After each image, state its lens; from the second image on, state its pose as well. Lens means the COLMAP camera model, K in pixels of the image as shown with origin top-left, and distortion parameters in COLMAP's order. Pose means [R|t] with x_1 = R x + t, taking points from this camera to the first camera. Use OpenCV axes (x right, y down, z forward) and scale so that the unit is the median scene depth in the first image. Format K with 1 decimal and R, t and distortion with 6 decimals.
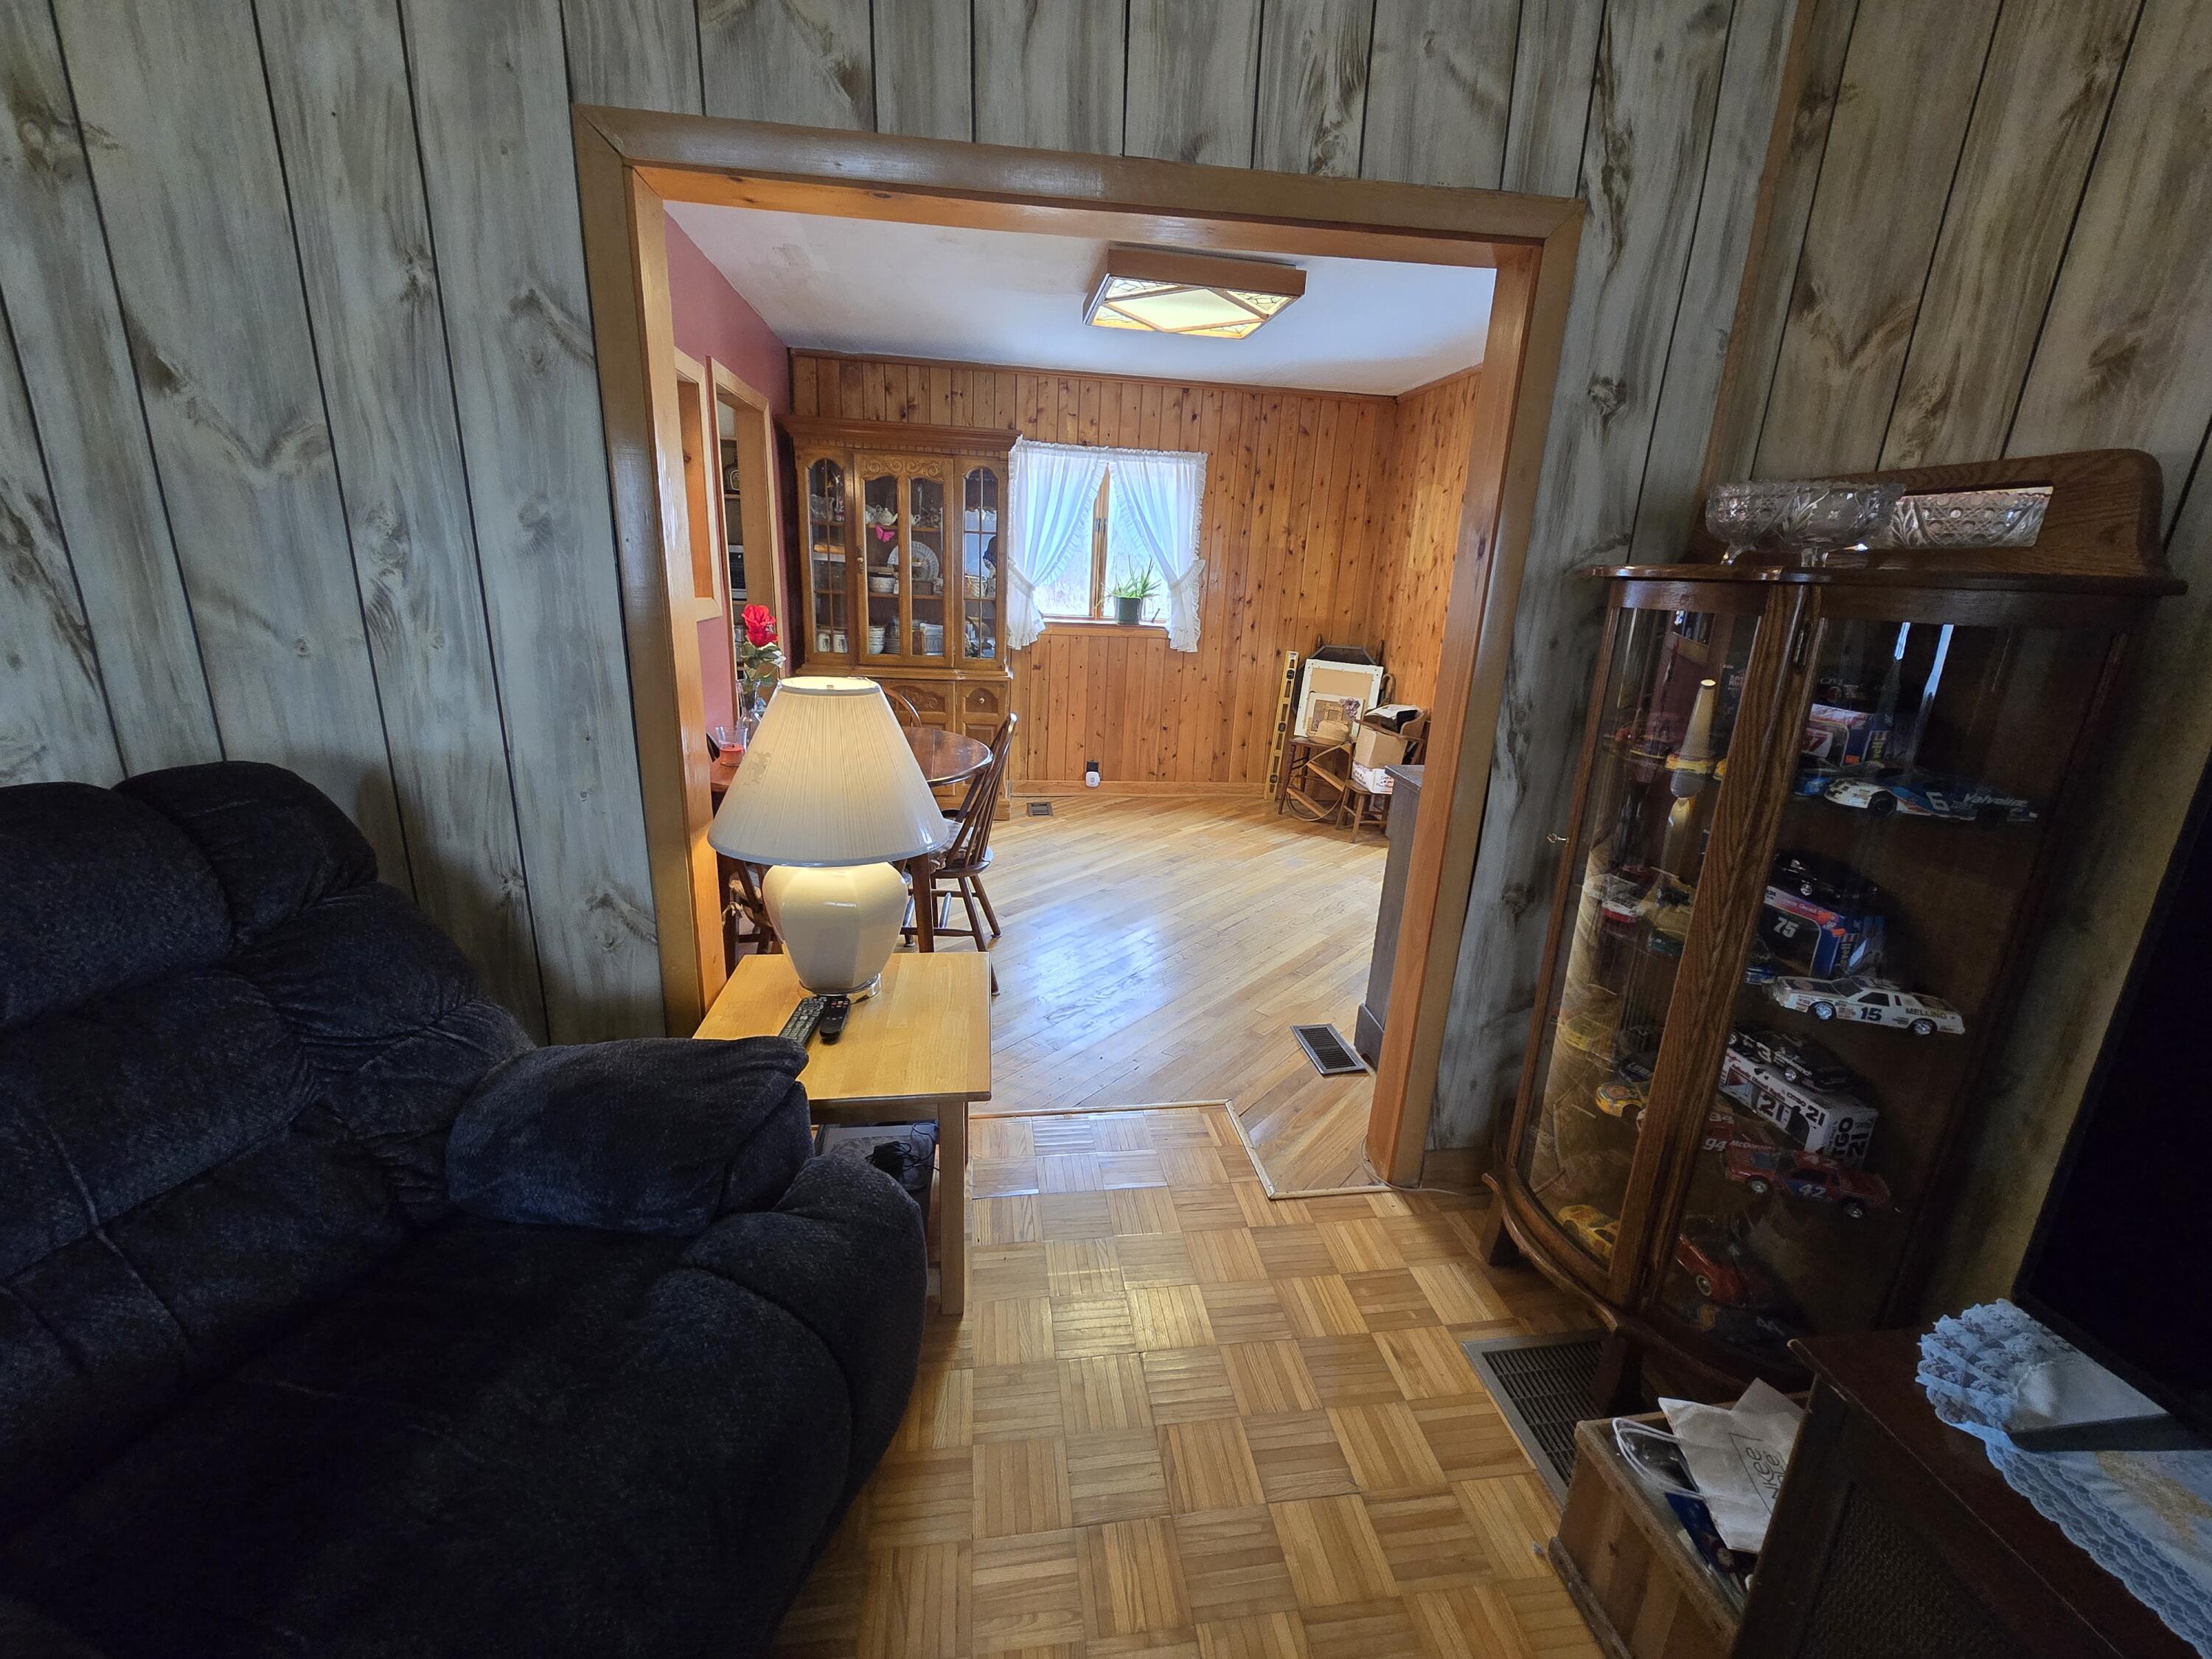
lens RADIAL K [[904.9, 0, 1116.5], [0, 904.9, 826.6], [0, 0, 1]] dist [-0.002520, 0.000061]
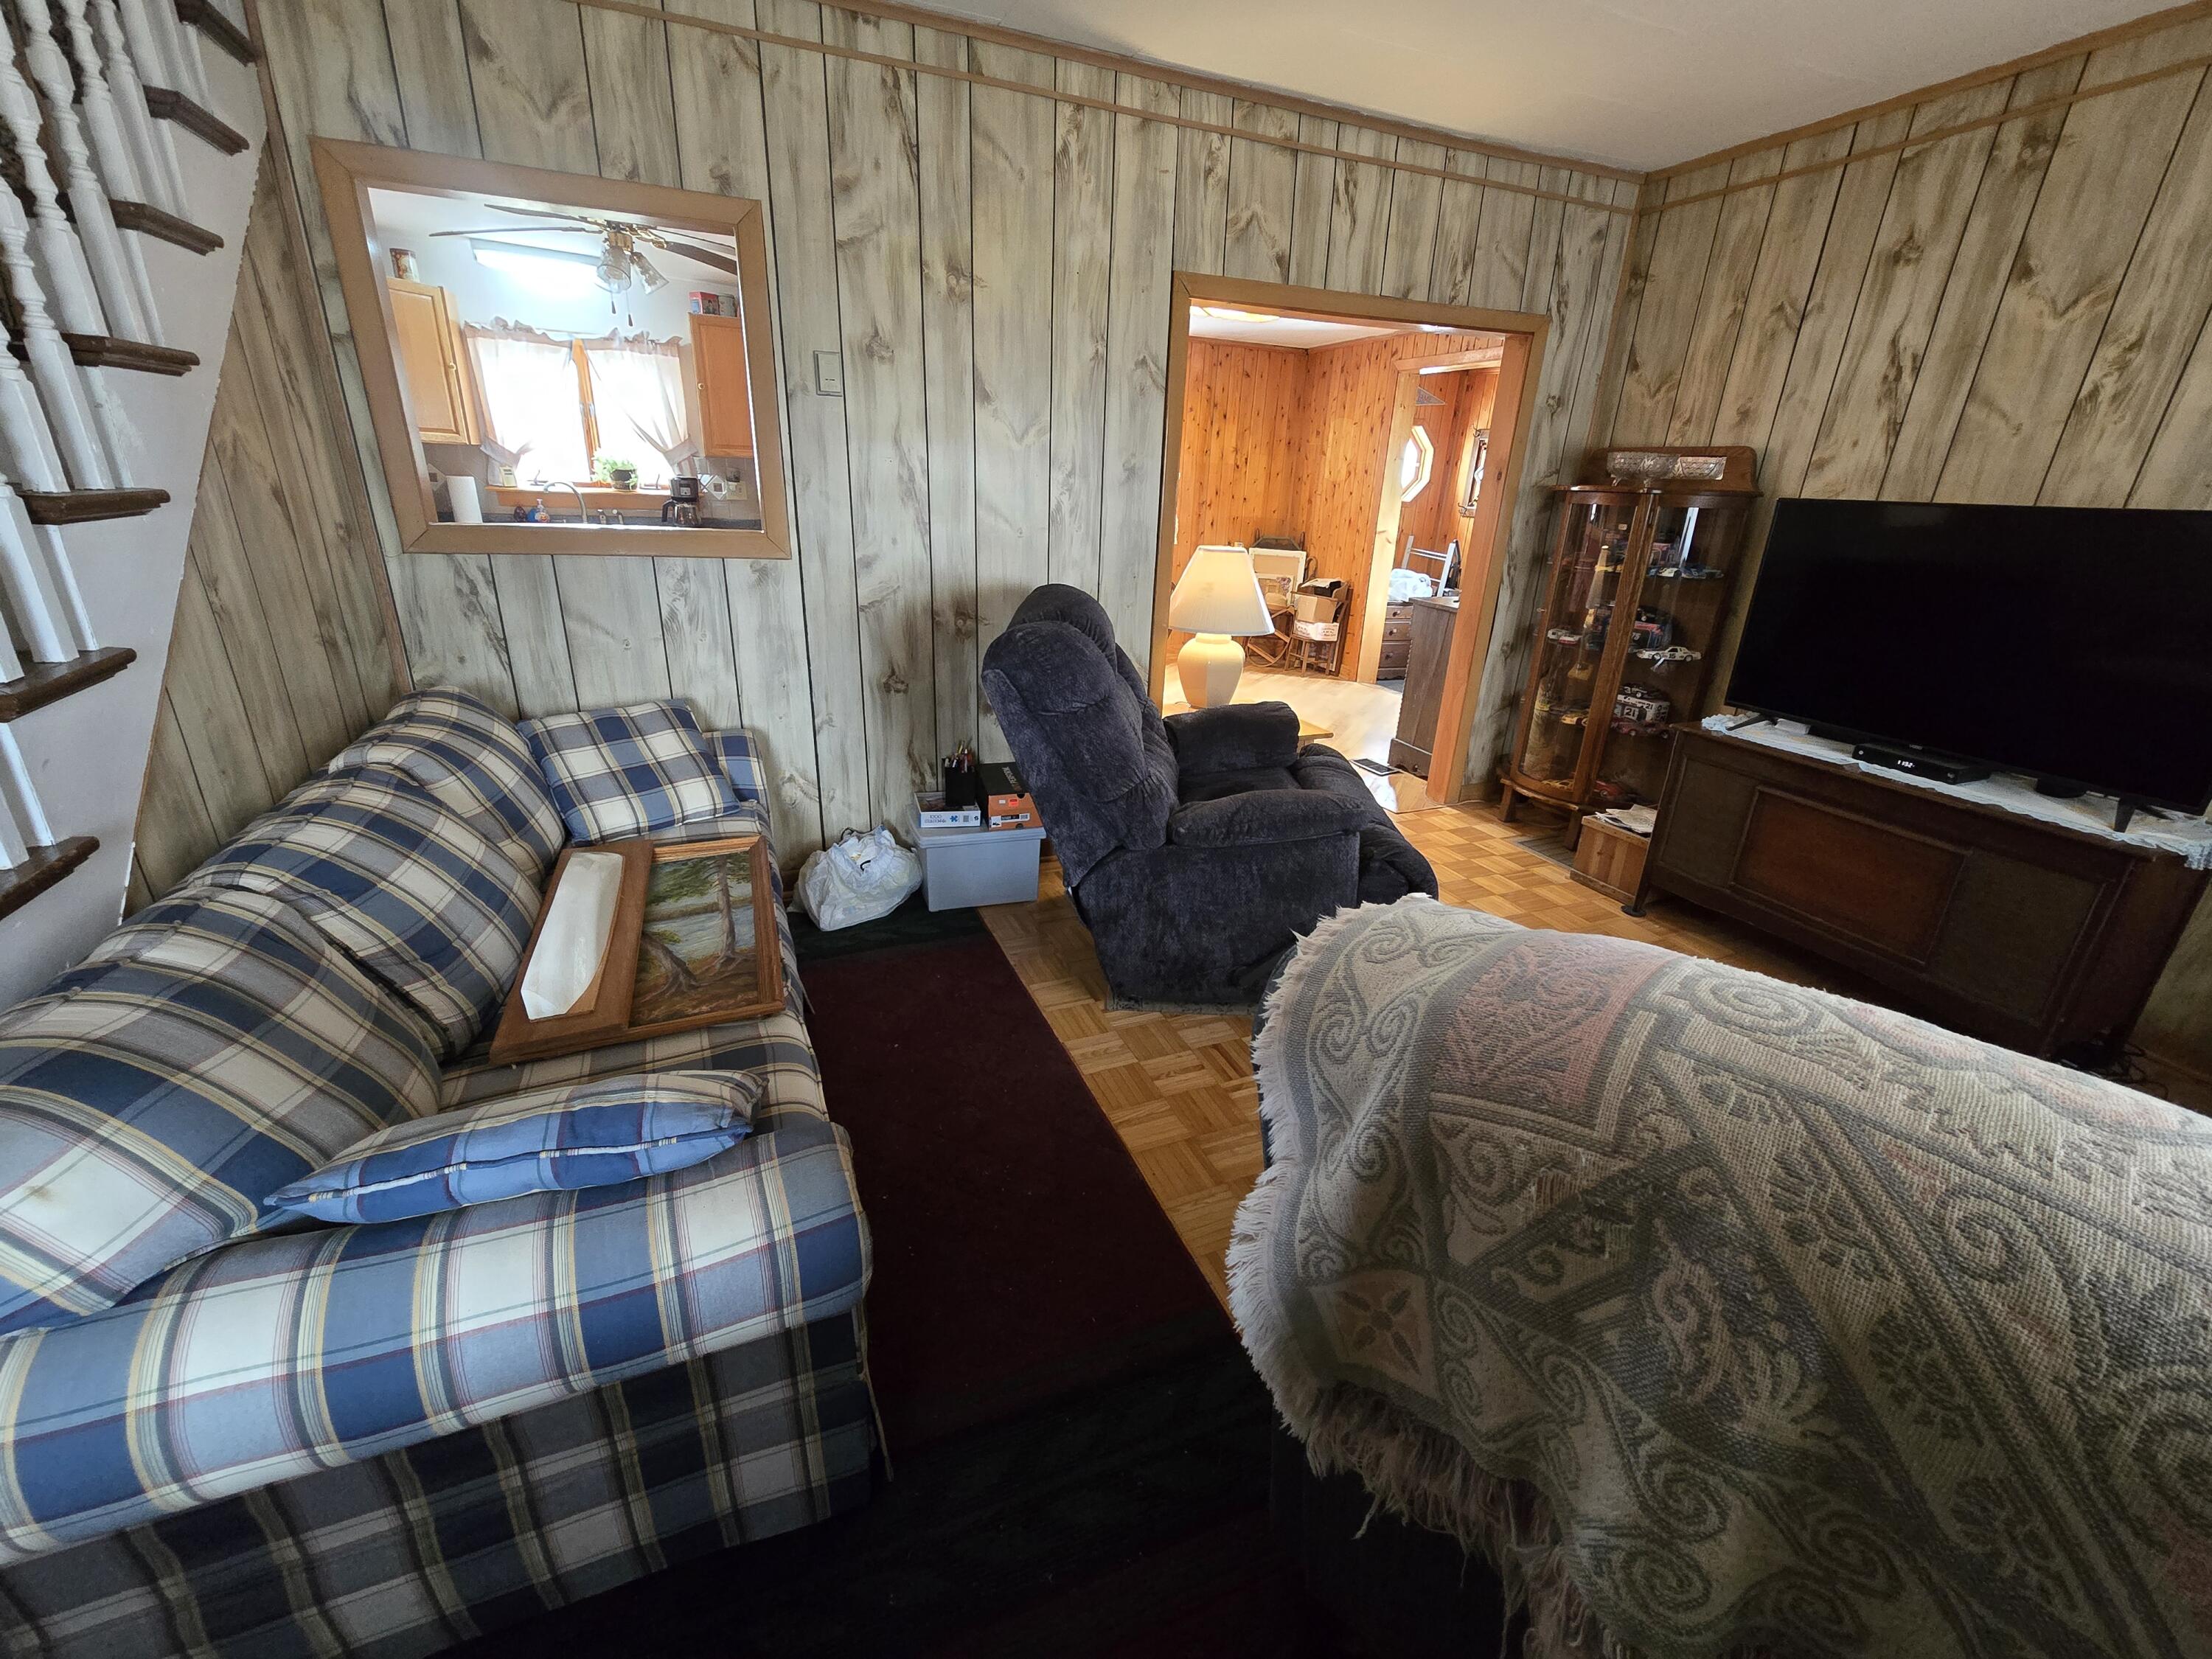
lens RADIAL K [[904.9, 0, 1116.5], [0, 904.9, 826.6], [0, 0, 1]] dist [-0.002520, 0.000061]
pose [[0.966510, -0.096815, 0.237668, -1.241851], [0.073402, 0.991709, 0.105475, 0.257085], [-0.245909, -0.084497, 0.965603, -1.059216]]
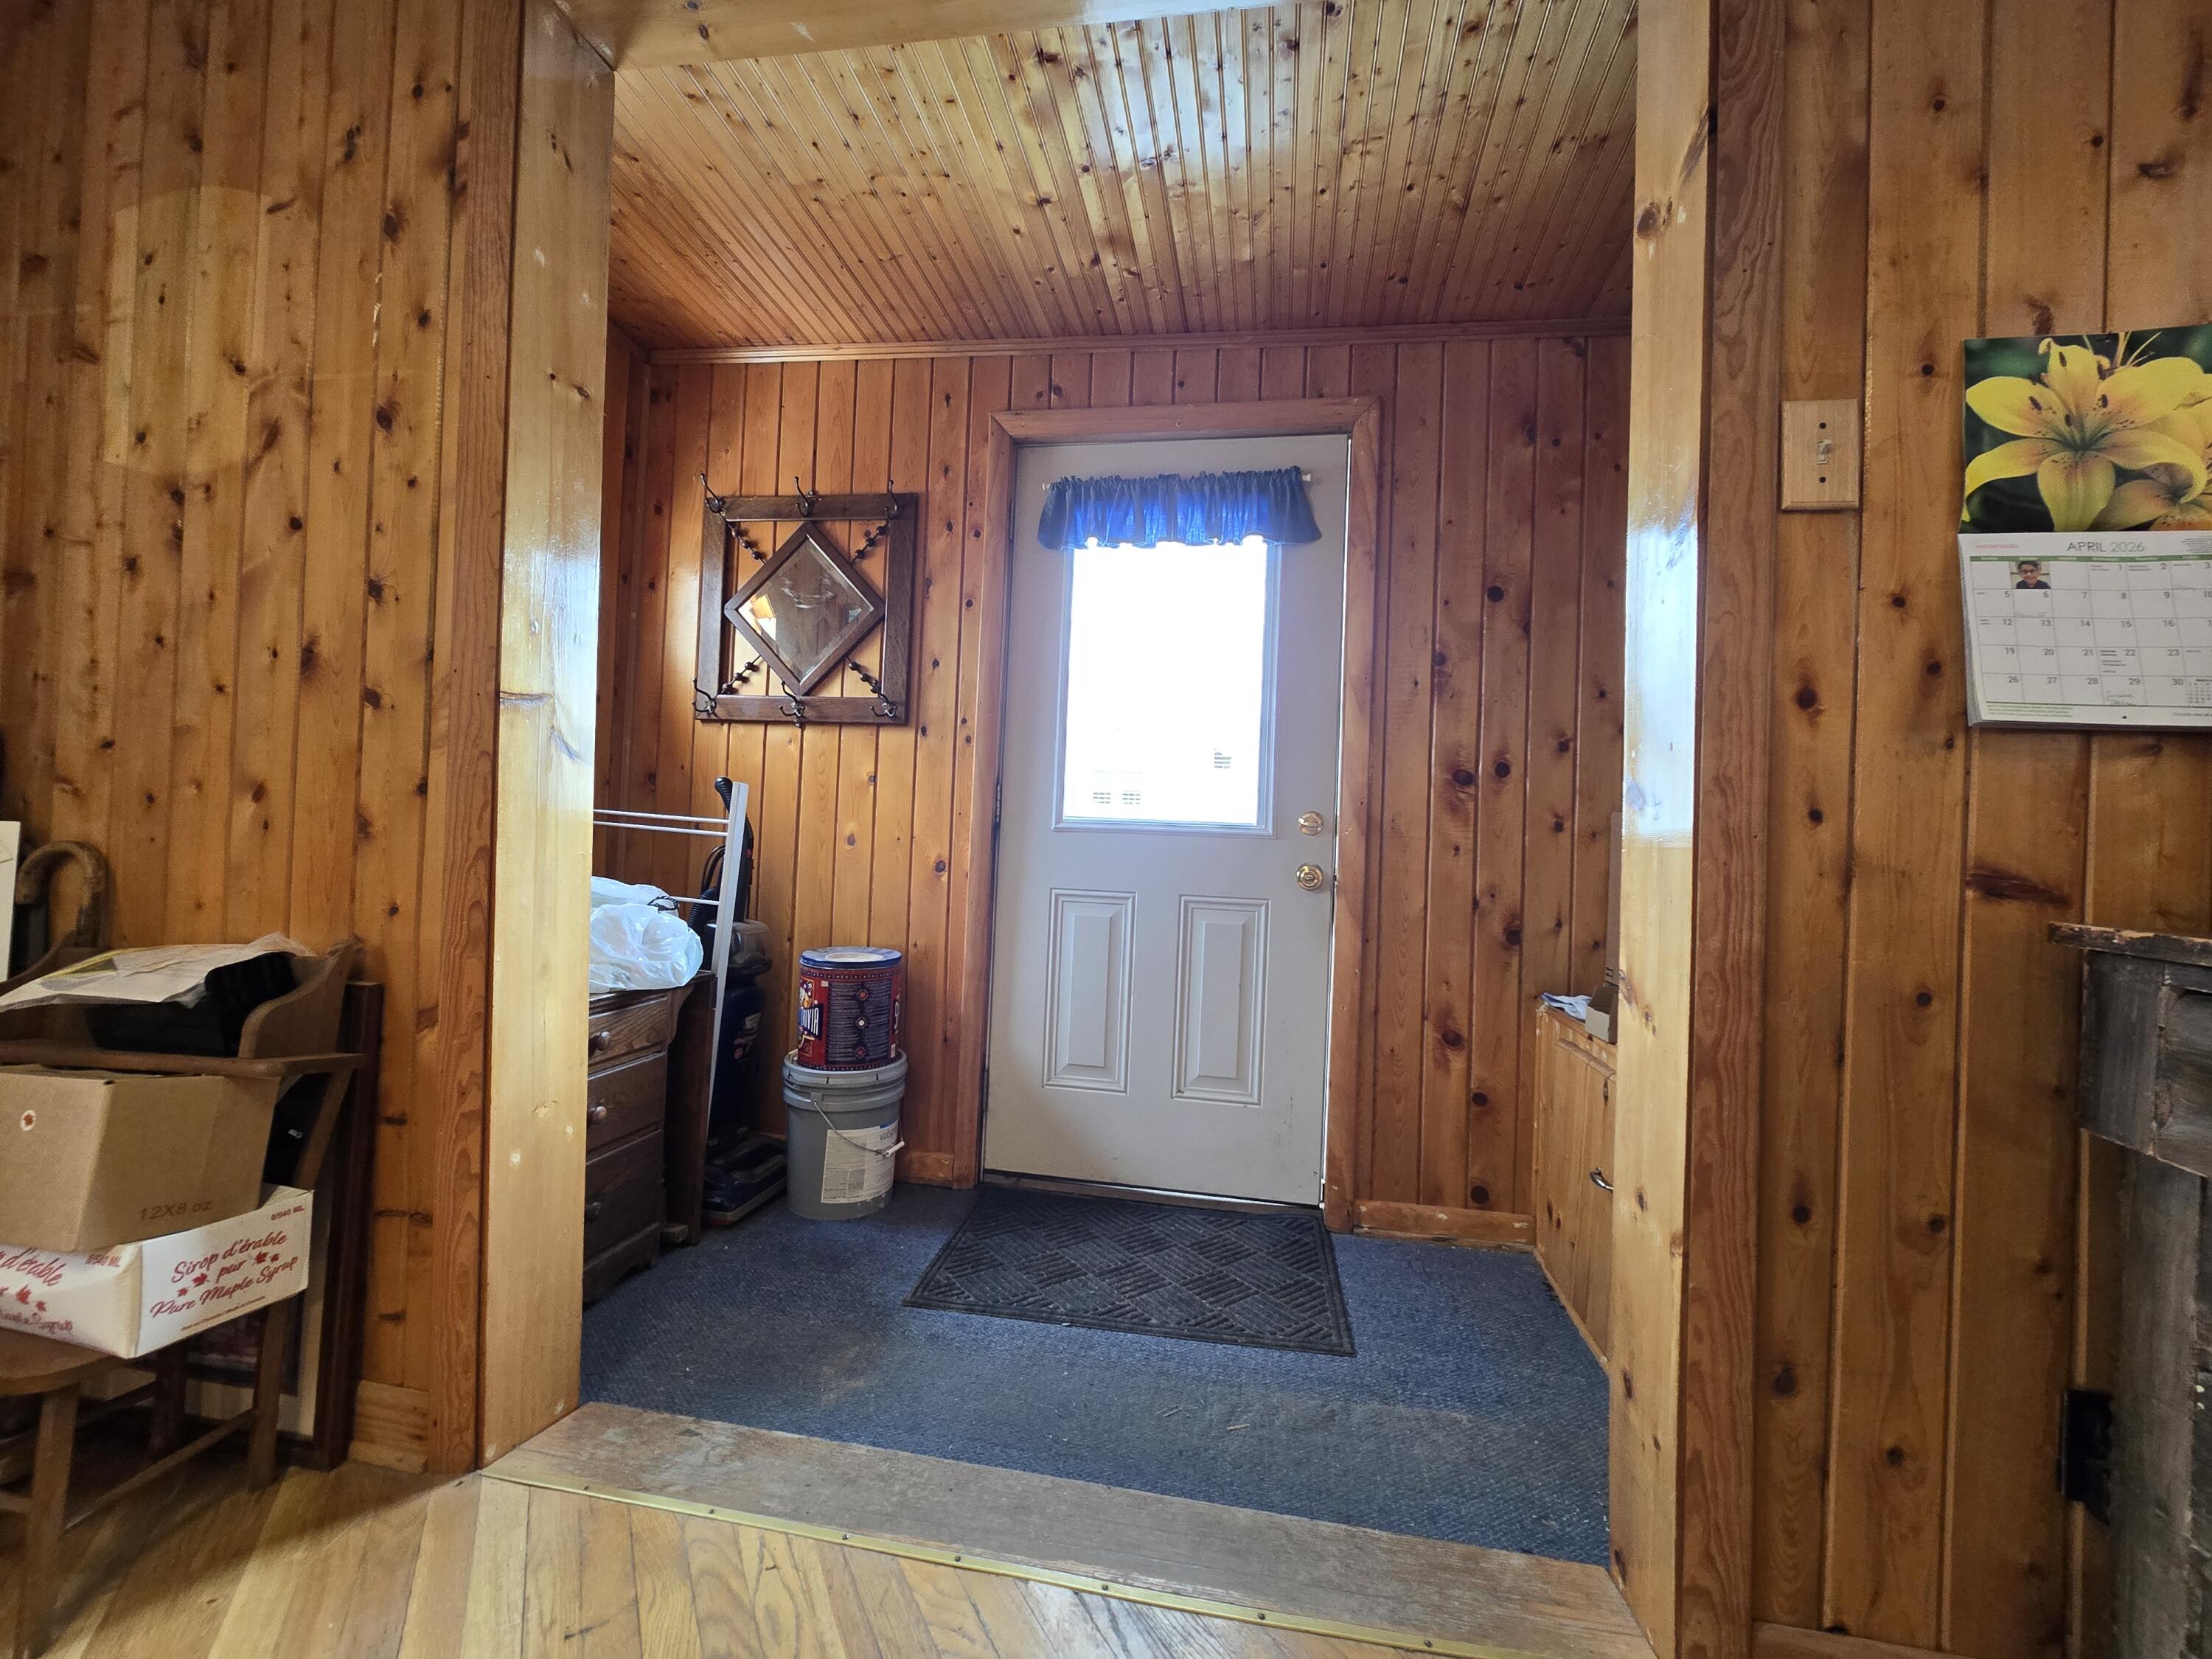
lens RADIAL K [[905.0, 0, 1114.4], [0, 905.0, 829.2], [0, 0, 1]] dist [-0.002723, -0.000676]
pose [[0.299307, -0.034883, 0.953519, 0.486157], [0.247460, 0.967976, -0.042265, -0.293747], [-0.921509, 0.248608, 0.298354, 2.183186]]
